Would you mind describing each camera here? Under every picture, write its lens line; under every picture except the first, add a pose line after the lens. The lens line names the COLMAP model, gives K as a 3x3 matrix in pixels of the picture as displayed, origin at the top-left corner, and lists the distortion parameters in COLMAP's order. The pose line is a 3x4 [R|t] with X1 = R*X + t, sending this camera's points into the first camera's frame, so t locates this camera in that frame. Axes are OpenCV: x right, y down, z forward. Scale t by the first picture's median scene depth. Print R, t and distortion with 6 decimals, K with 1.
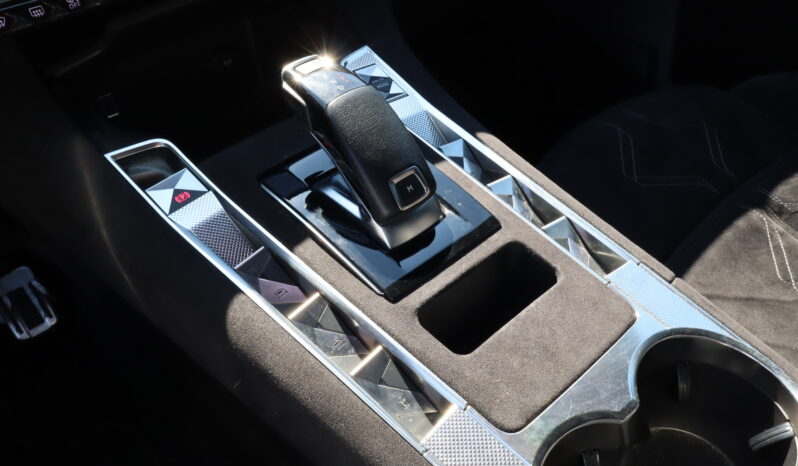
lens RADIAL K [[634.7, 0, 399.0], [0, 634.7, 233.0], [0, 0, 1]] dist [-0.004908, 0.000498]
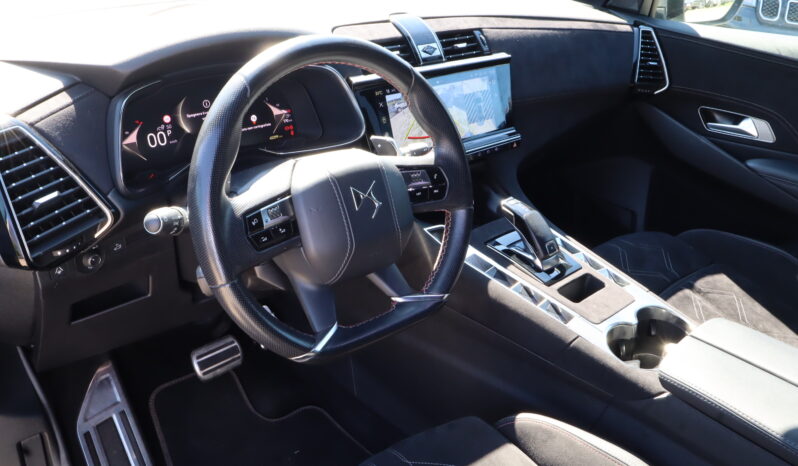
lens RADIAL K [[634.7, 0, 399.0], [0, 634.7, 233.0], [0, 0, 1]] dist [-0.004908, 0.000498]
pose [[0.996109, 0.082603, 0.030712, -0.670894], [-0.073106, 0.969130, -0.235462, 0.514516], [-0.049213, 0.232300, 0.971398, -1.495531]]
